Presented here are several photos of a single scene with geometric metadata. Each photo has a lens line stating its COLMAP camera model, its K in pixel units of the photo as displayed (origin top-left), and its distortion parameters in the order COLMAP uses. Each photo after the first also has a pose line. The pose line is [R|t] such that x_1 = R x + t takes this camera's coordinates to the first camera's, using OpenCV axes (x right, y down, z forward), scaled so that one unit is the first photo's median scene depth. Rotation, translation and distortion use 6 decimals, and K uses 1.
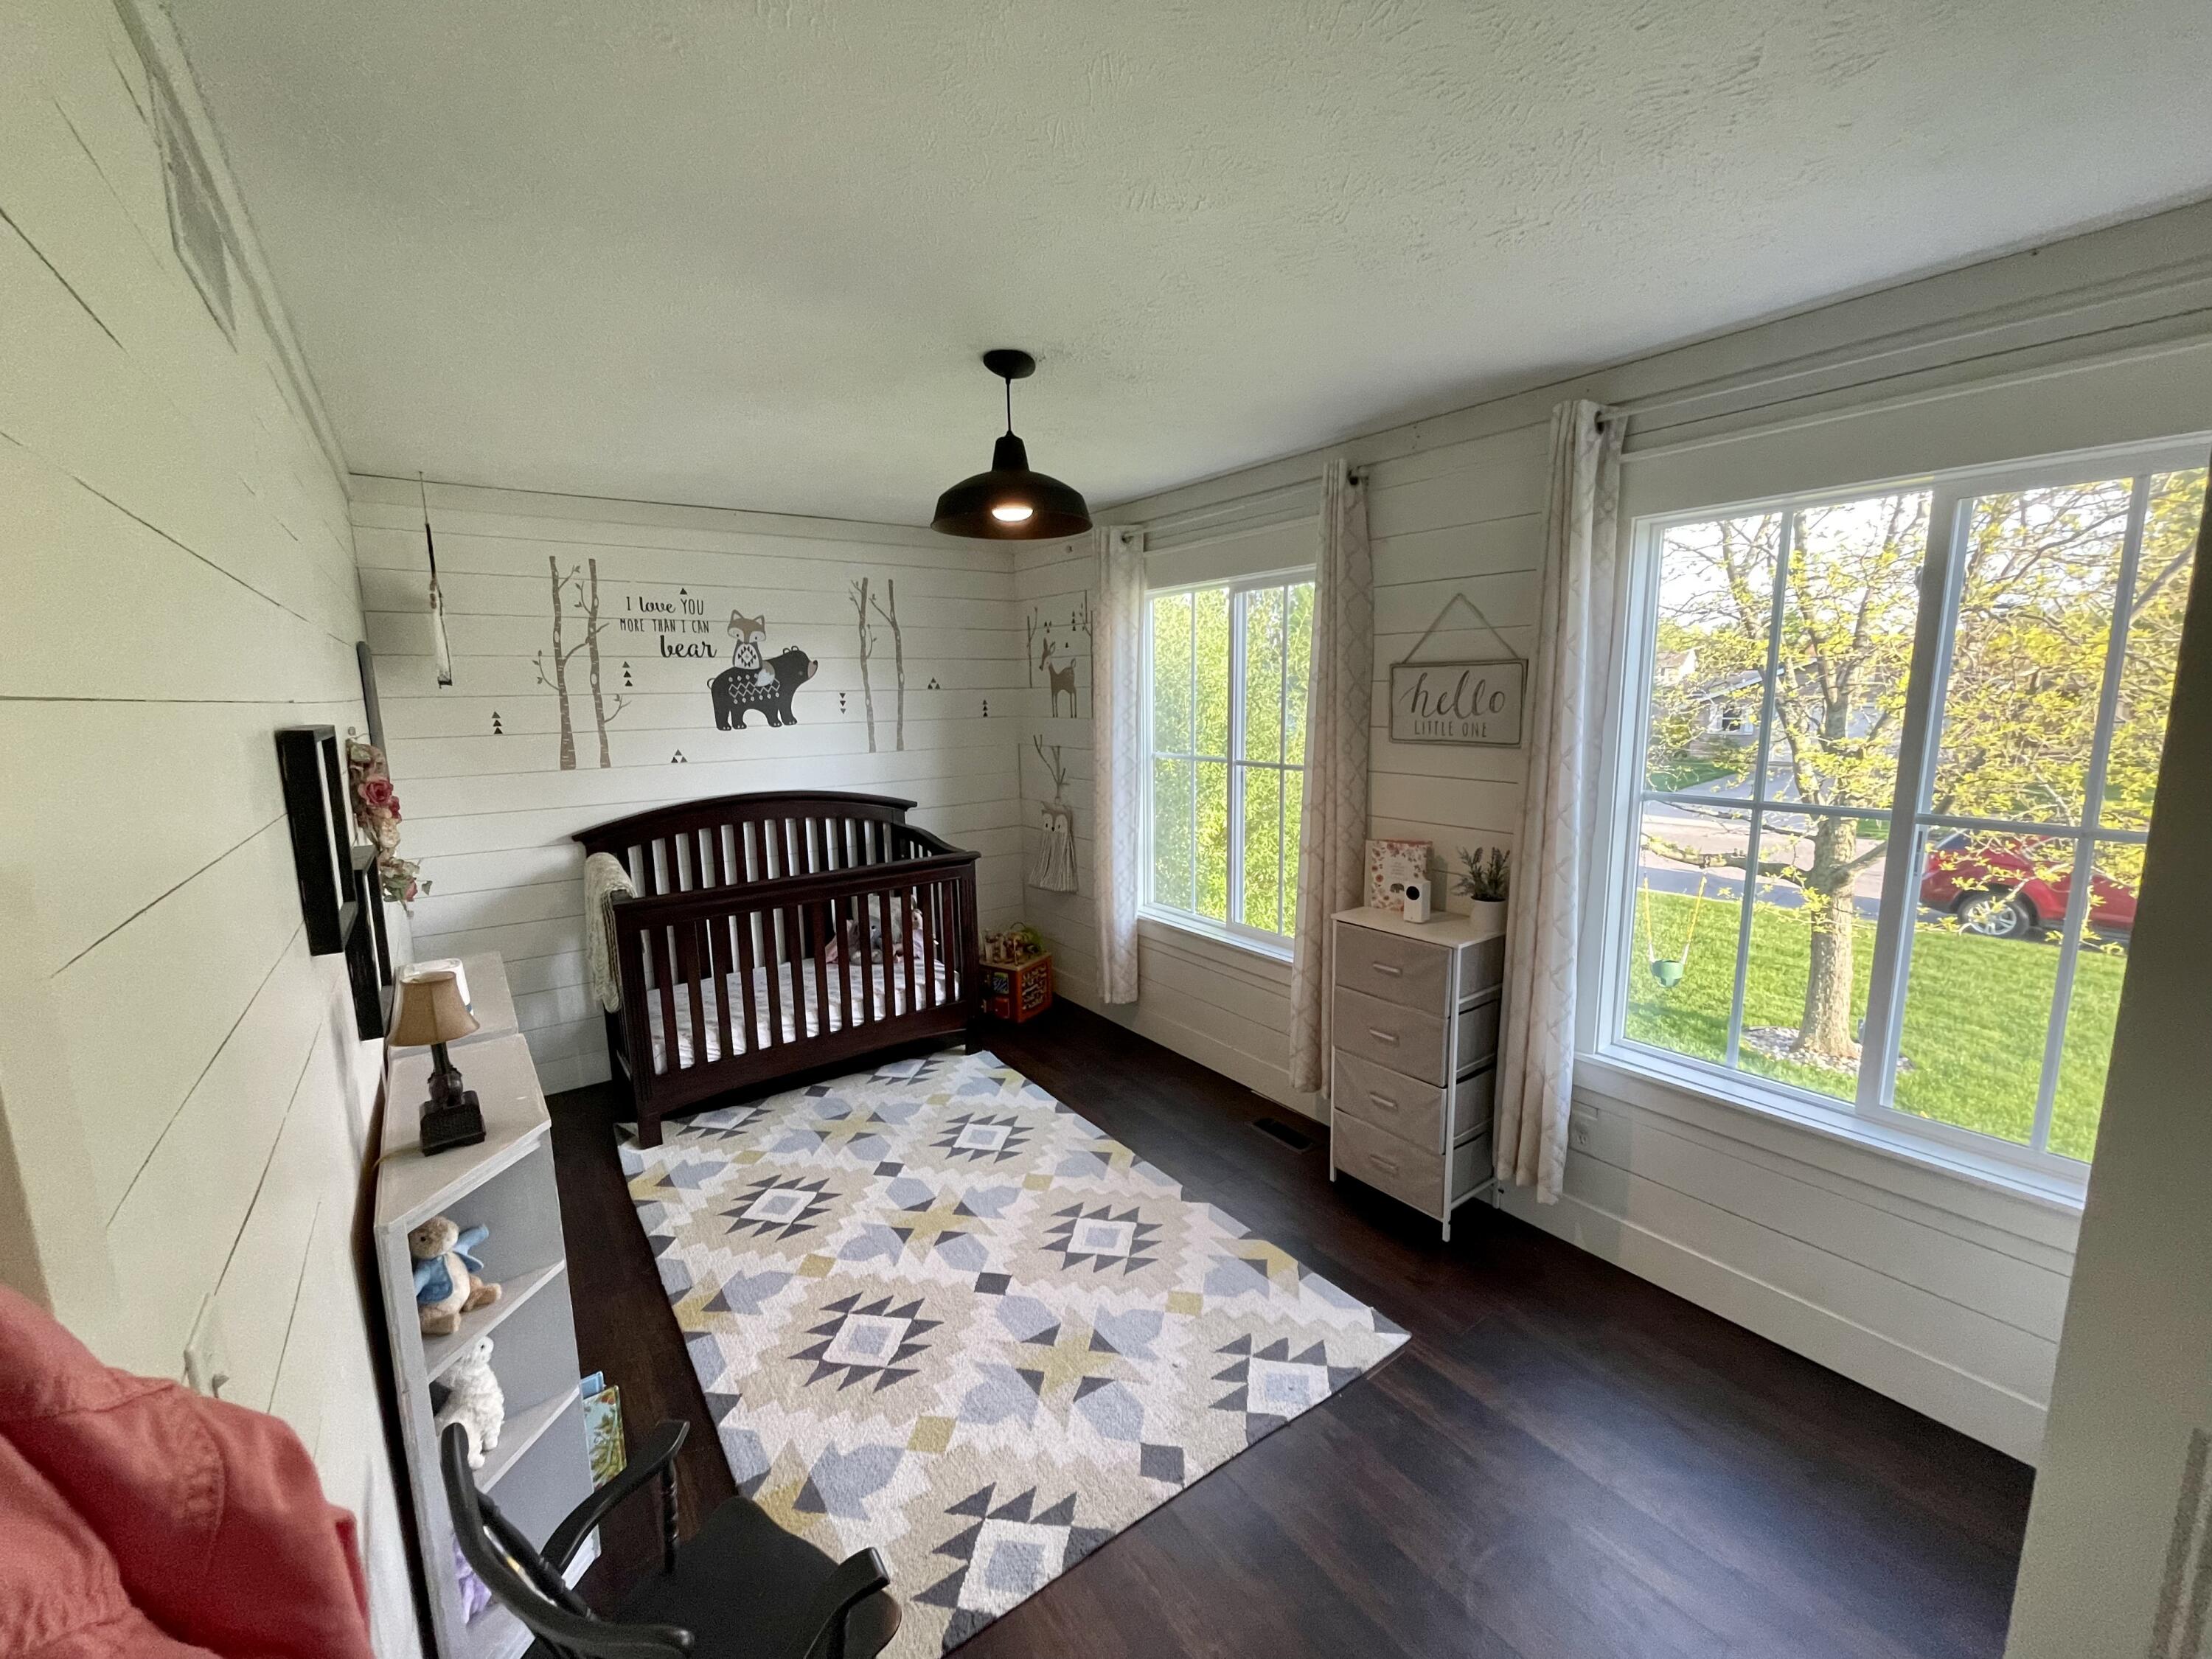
lens RADIAL K [[892.1, 0, 1098.6], [0, 892.1, 834.3], [0, 0, 1]] dist [-0.000771, -0.000518]
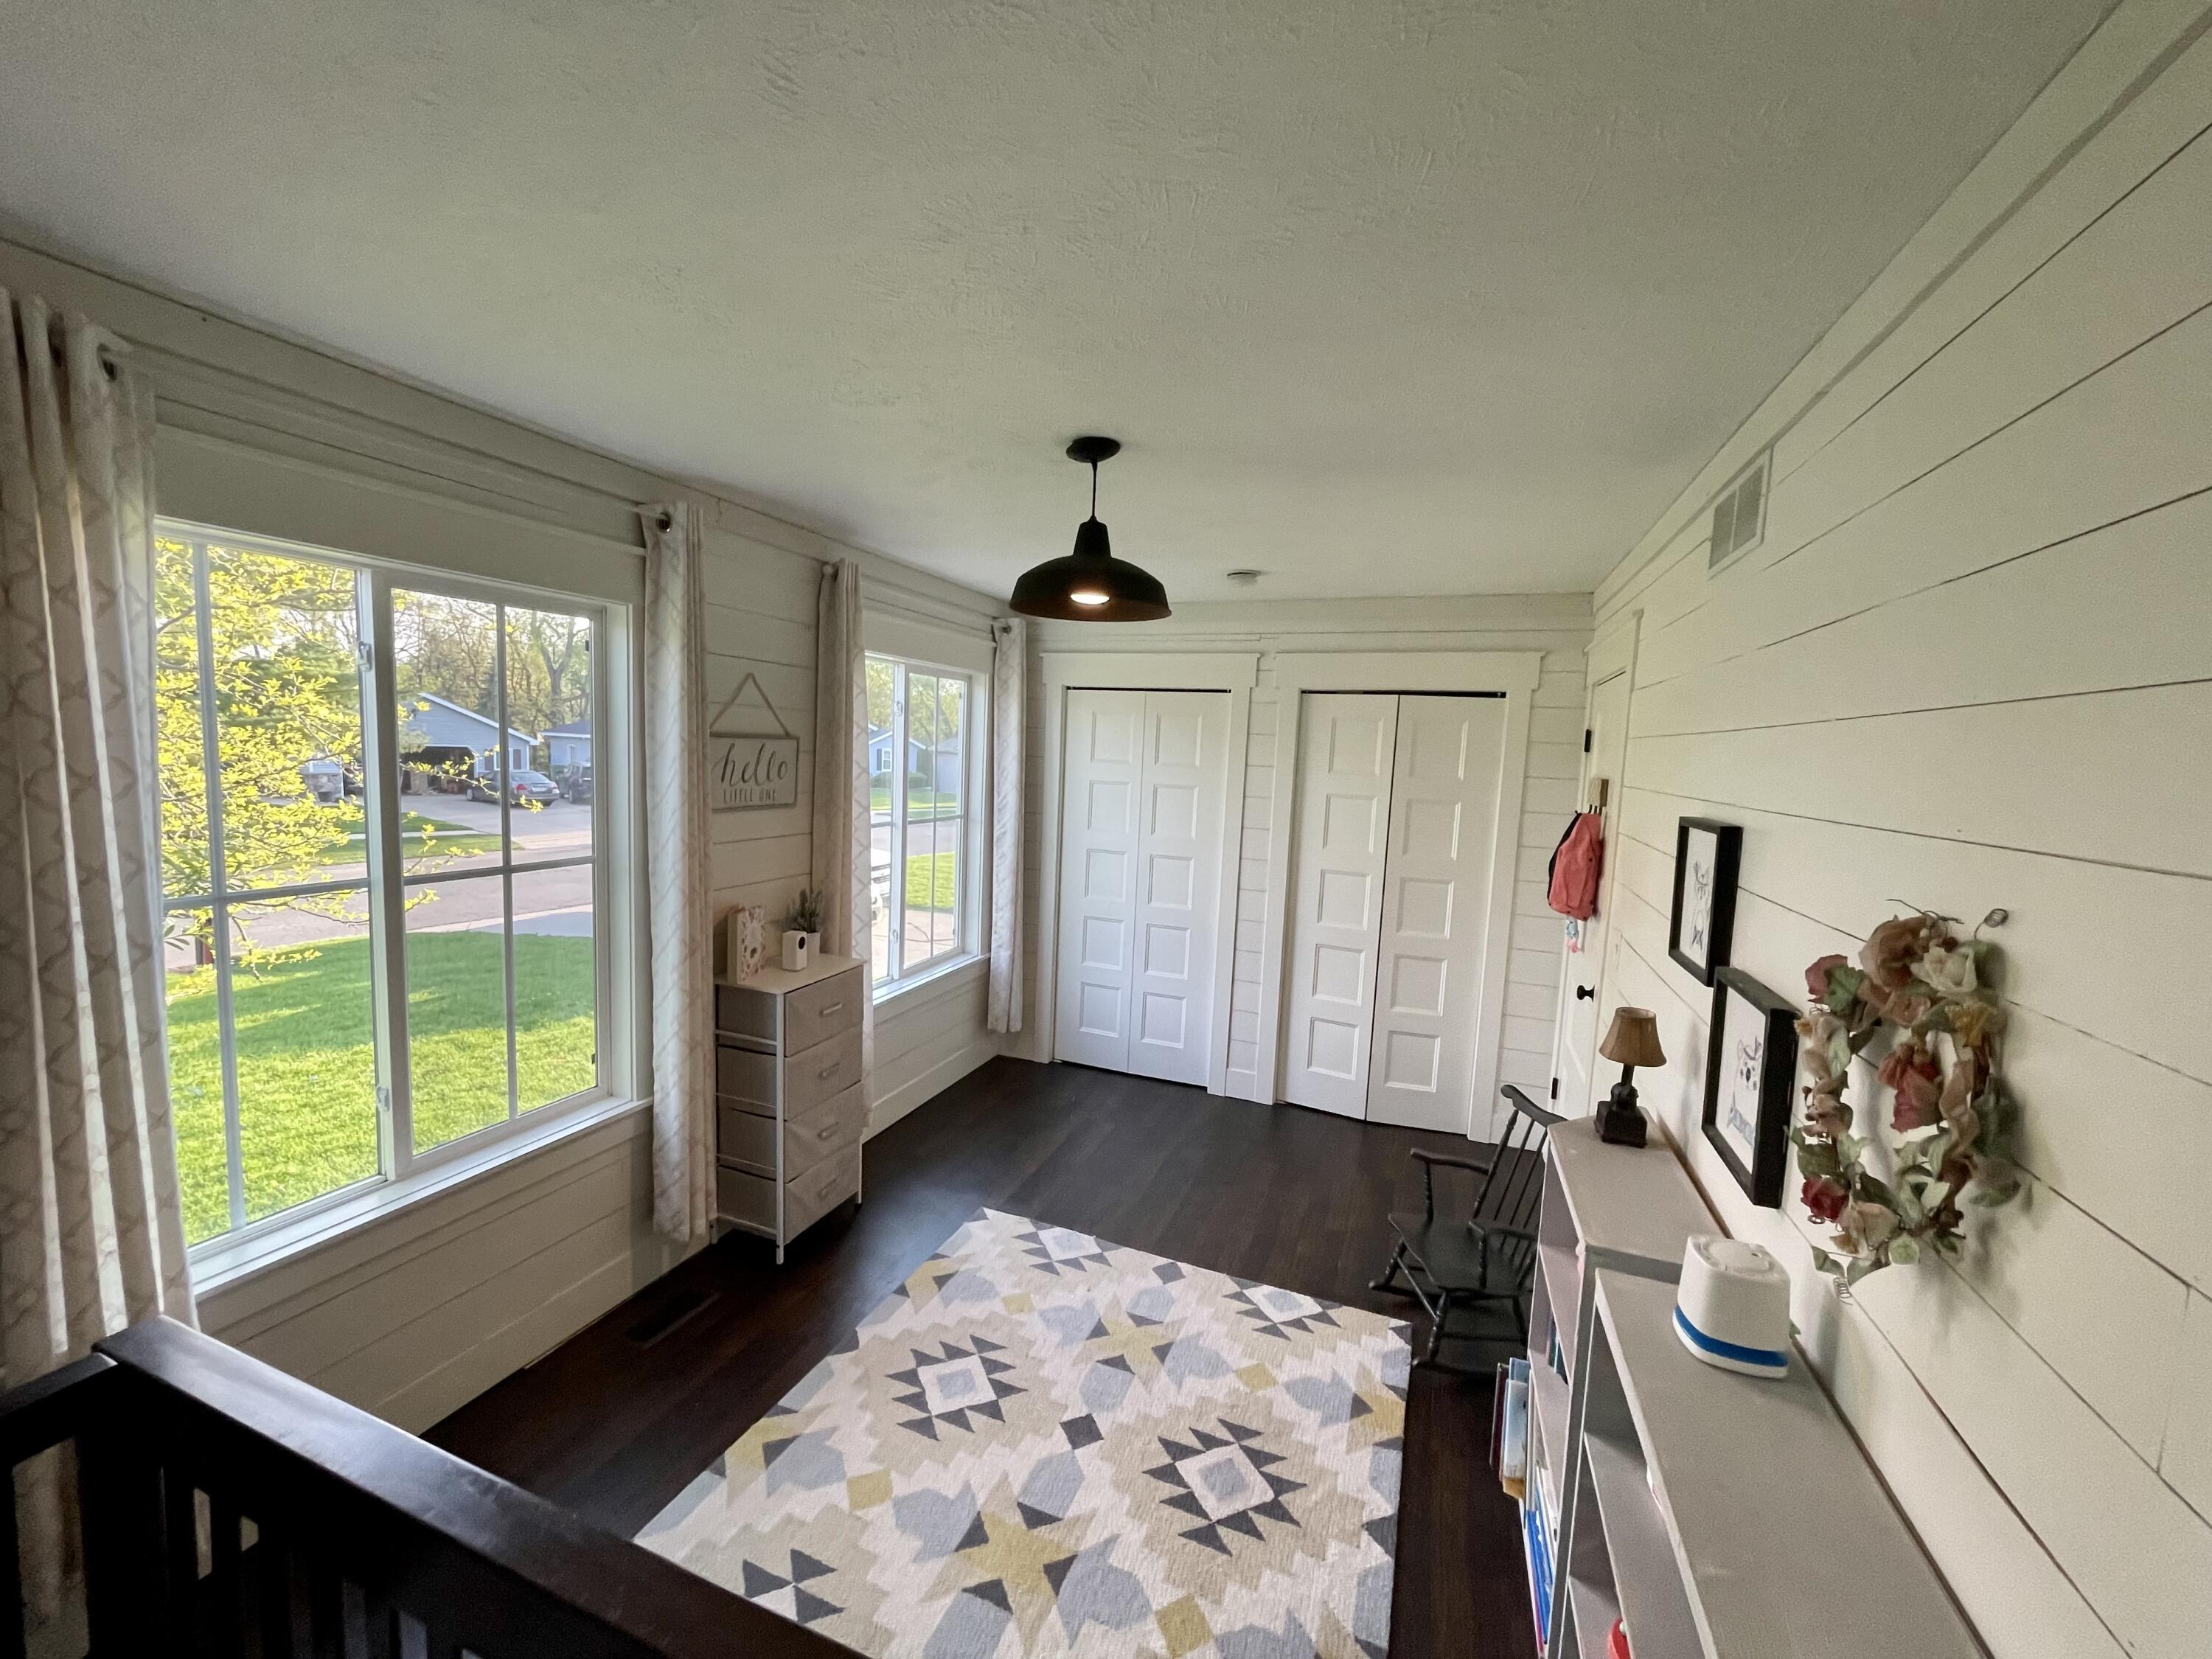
lens RADIAL K [[892.1, 0, 1097.0], [0, 892.1, 827.5], [0, 0, 1]] dist [-0.000771, -0.000518]
pose [[-0.535457, -0.079694, 0.840794, -0.868958], [0.109591, 0.980565, 0.162734, -0.243392], [-0.837422, 0.179280, -0.516316, 1.404288]]
